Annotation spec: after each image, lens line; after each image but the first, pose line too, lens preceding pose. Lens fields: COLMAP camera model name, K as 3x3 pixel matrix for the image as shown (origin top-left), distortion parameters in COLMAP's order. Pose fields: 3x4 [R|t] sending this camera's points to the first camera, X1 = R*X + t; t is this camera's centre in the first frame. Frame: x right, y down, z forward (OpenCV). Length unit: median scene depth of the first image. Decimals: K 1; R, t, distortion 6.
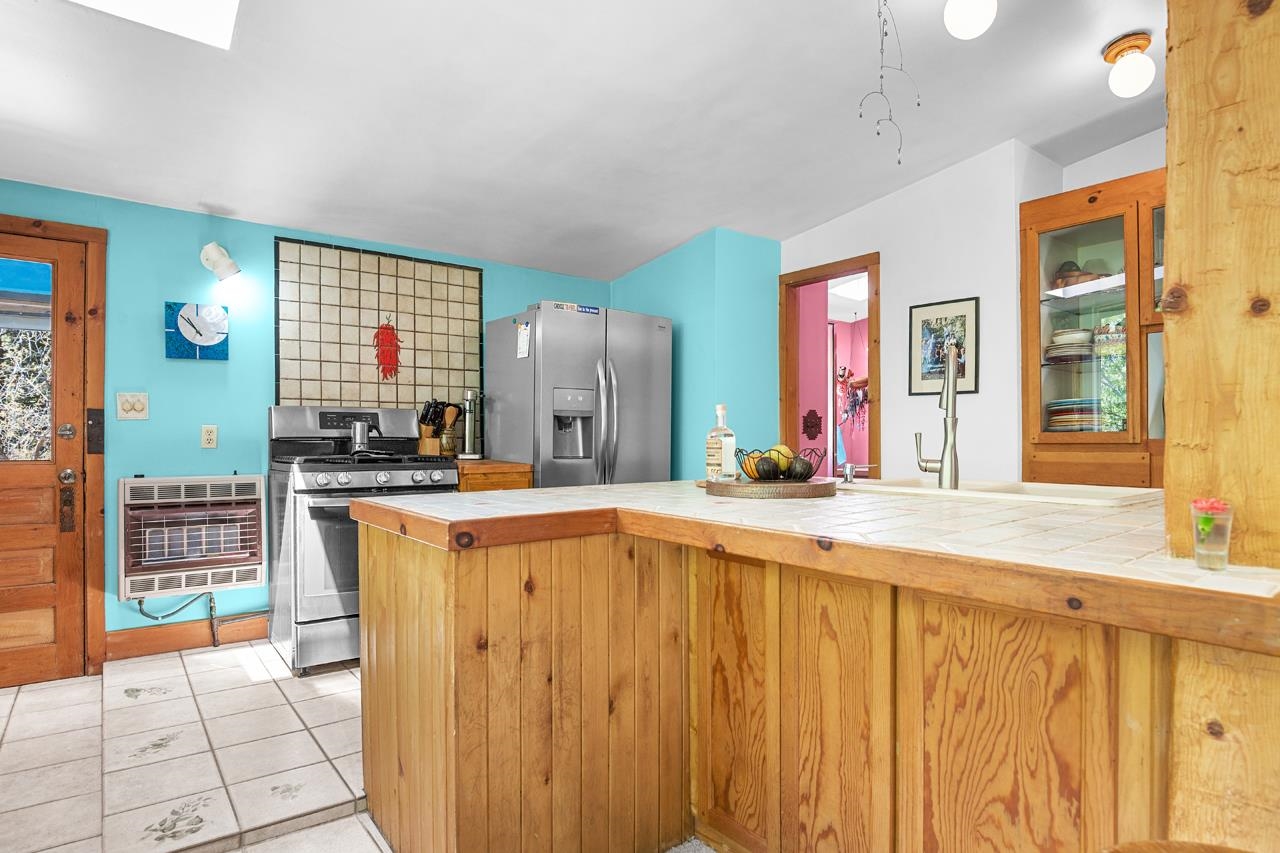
lens RADIAL K [[680.6, 0, 620.4], [0, 680.6, 438.8], [0, 0, 1]] dist [-0.028757, 0.001031]
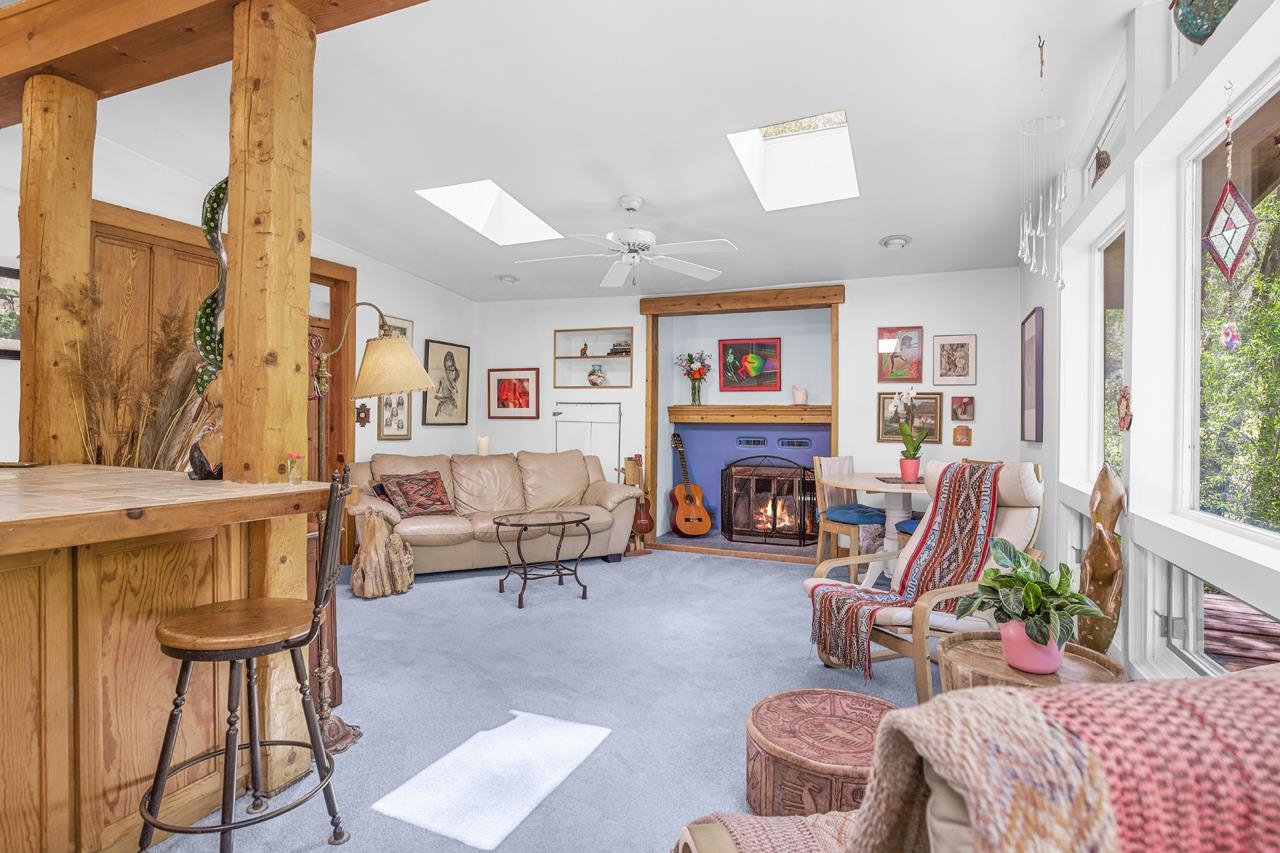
lens RADIAL K [[653.8, 0, 649.8], [0, 653.8, 423.8], [0, 0, 1]] dist [-0.031749, -0.000082]
pose [[-0.512147, -0.008538, 0.858855, -0.411887], [-0.007424, 0.999957, 0.005514, -0.007152], [-0.858866, -0.003552, -0.512189, 0.284113]]
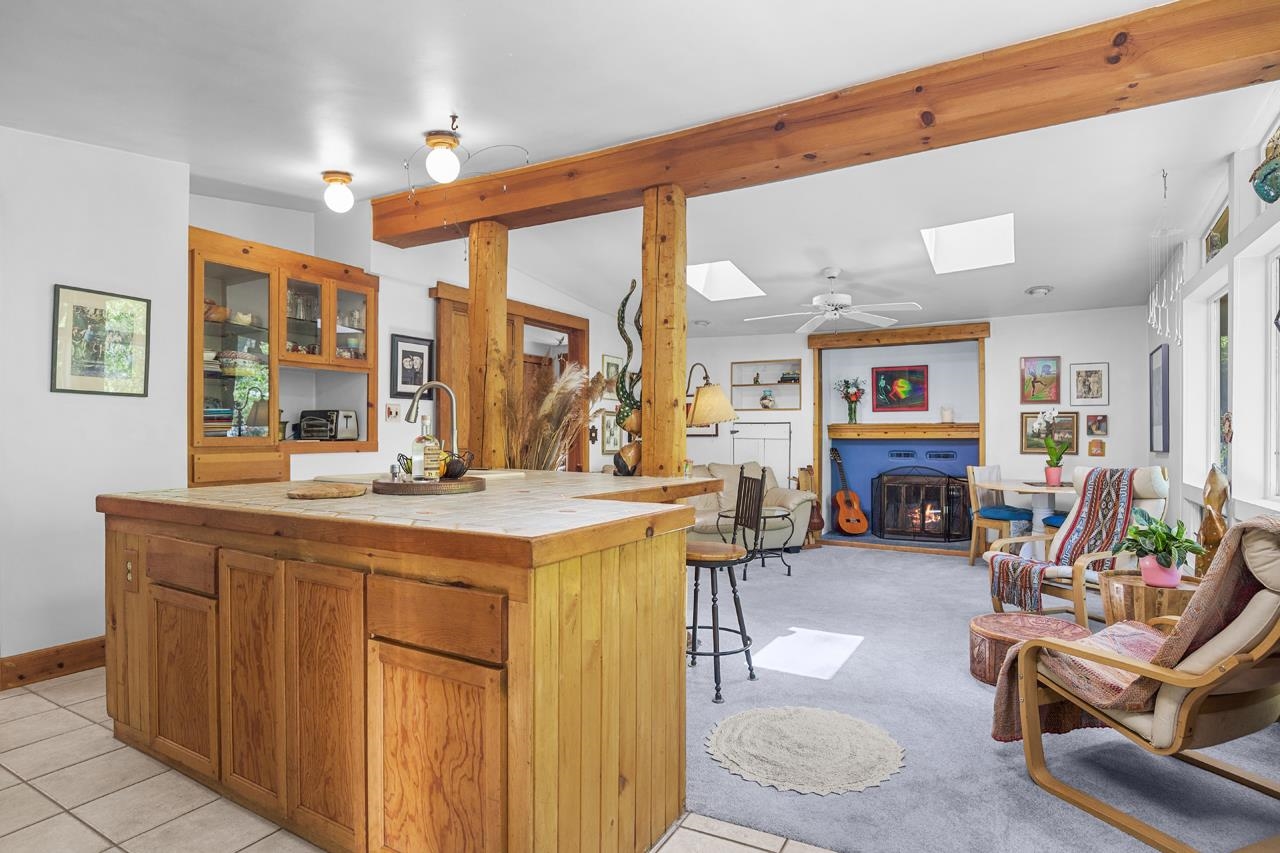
lens RADIAL K [[666.9, 0, 651.9], [0, 666.9, 438.4], [0, 0, 1]] dist [-0.034143, 0.001841]
pose [[-0.399055, -0.003274, 0.916921, -0.639785], [0.000570, 0.999993, 0.003818, -0.010277], [-0.916927, 0.002047, -0.399050, 0.699809]]
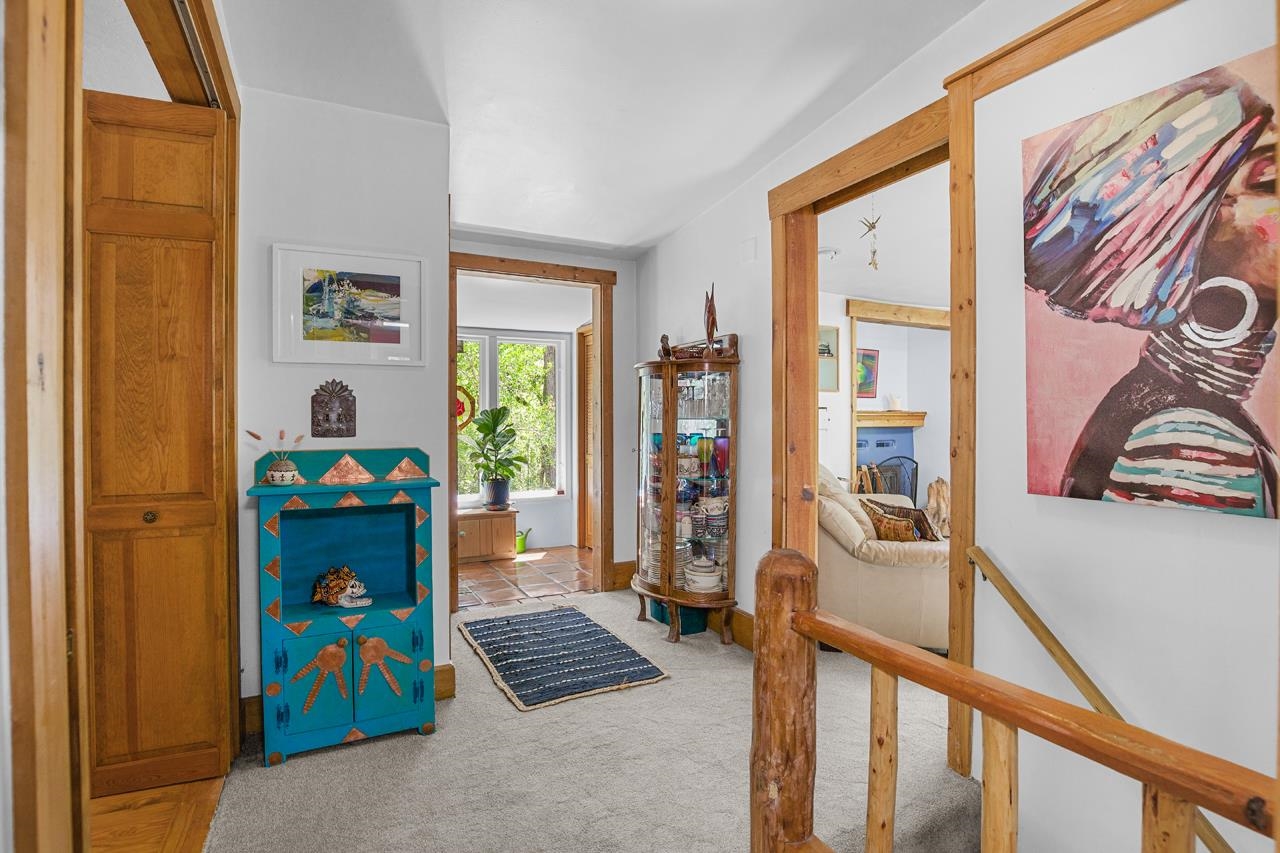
lens RADIAL K [[622.8, 0, 641.9], [0, 622.8, 418.2], [0, 0, 1]] dist [-0.026873, 0.000470]
pose [[-0.983550, 0.003304, 0.180606, 1.247558], [0.002273, 0.999980, -0.005918, -0.018023], [-0.180622, -0.005410, -0.983538, 1.035774]]
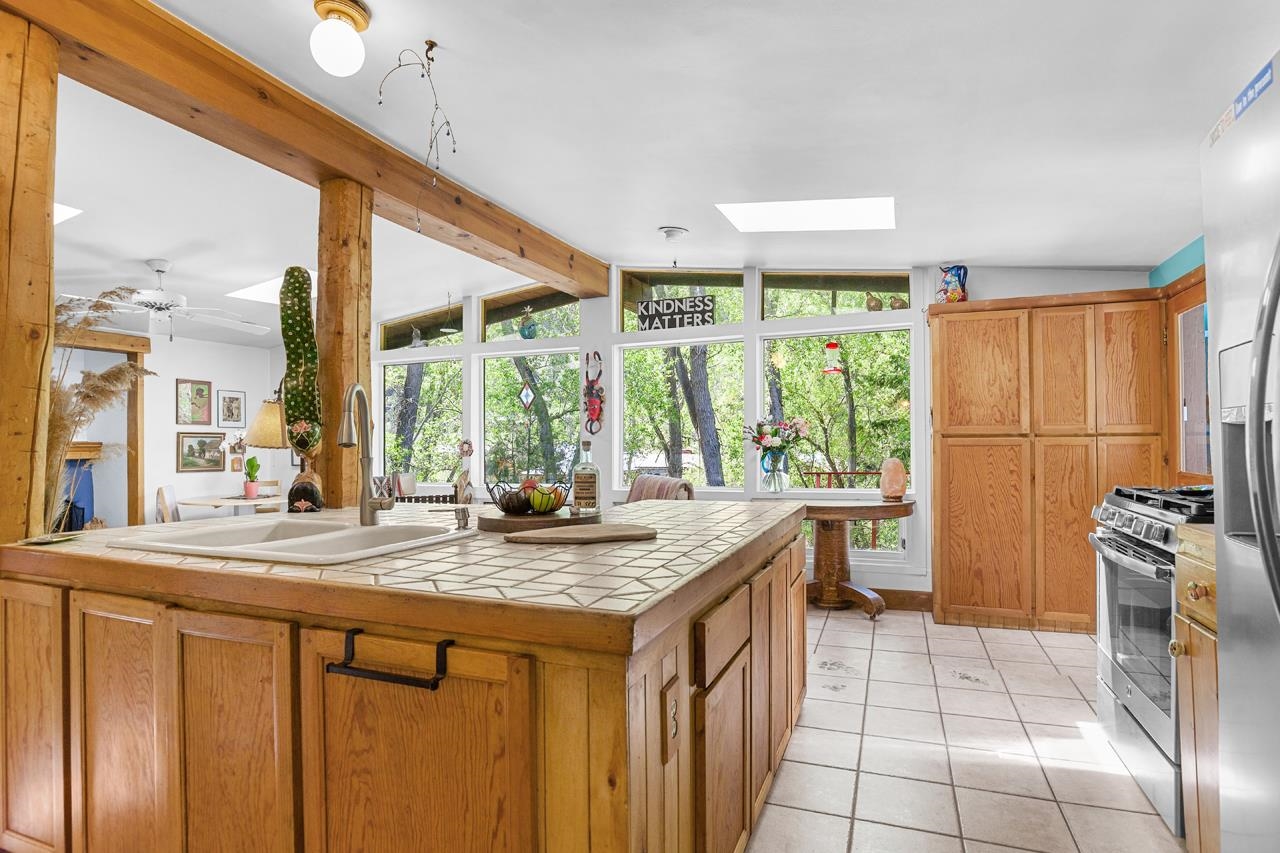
lens RADIAL K [[634.3, 0, 641.1], [0, 634.3, 431.2], [0, 0, 1]] dist [-0.019573, 0.000177]
pose [[-0.858252, 0.000580, -0.513229, 0.366583], [0.011277, 0.999779, -0.017728, -0.030459], [0.513105, -0.021002, -0.858069, 1.205769]]
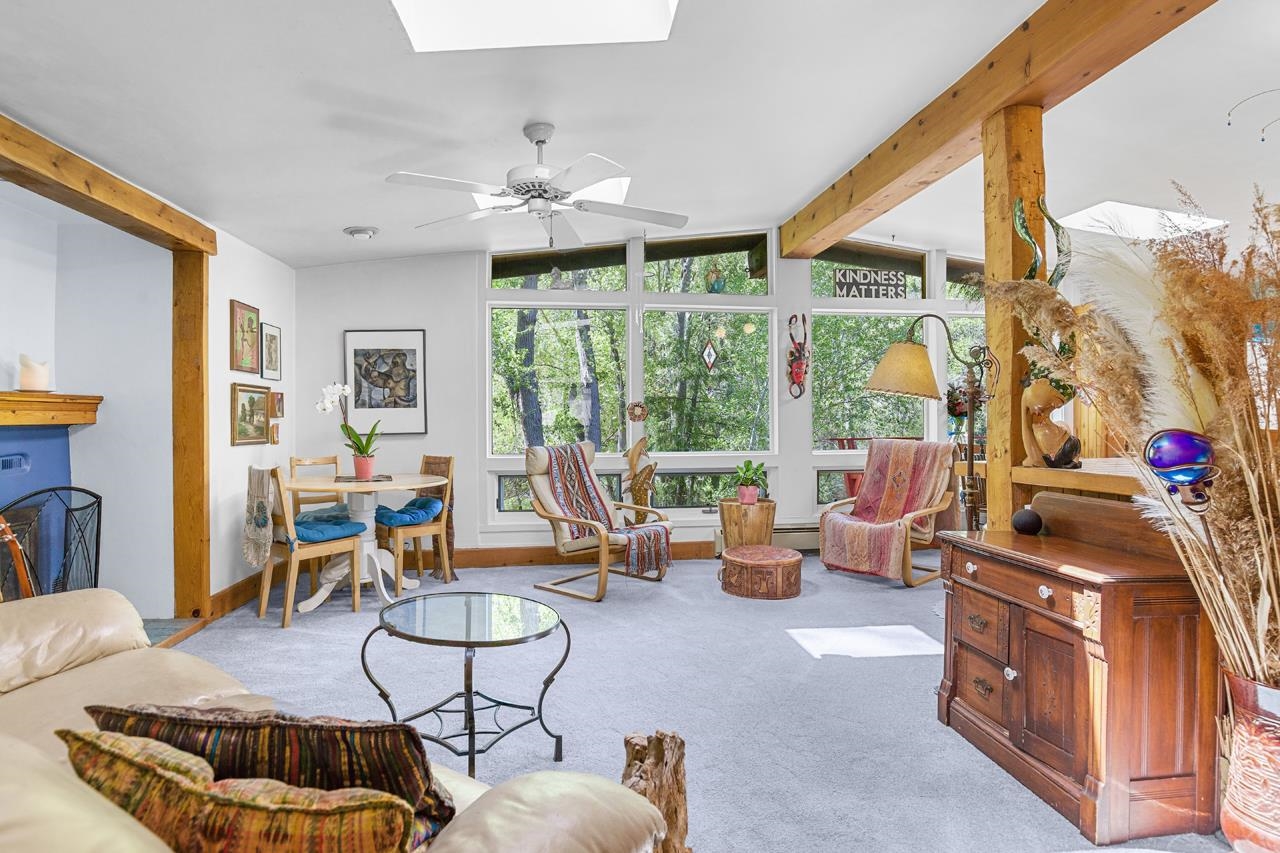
lens RADIAL K [[644.5, 0, 643.7], [0, 644.5, 409.4], [0, 0, 1]] dist [-0.026306, 0.000424]
pose [[-0.497314, -0.007504, -0.867538, 1.177184], [0.006024, 0.999909, -0.012102, -0.008491], [0.867550, -0.011245, -0.497223, 0.274600]]
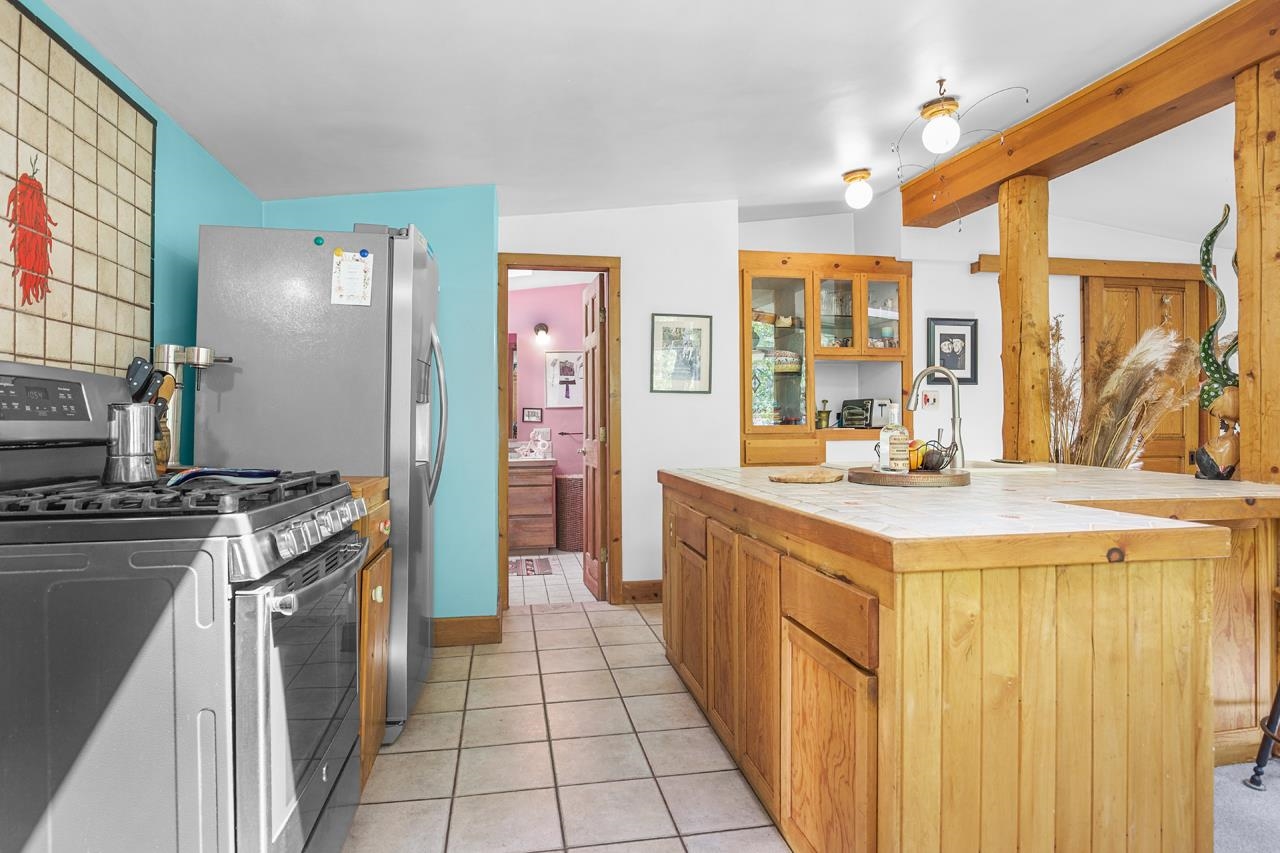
lens RADIAL K [[675.0, 0, 613.6], [0, 675.0, 415.2], [0, 0, 1]] dist [-0.031297, 0.002547]
pose [[0.473854, 0.010008, 0.880547, -0.639684], [0.003032, 0.999911, -0.012996, -0.012255], [-0.880598, 0.008828, 0.473781, 0.568102]]
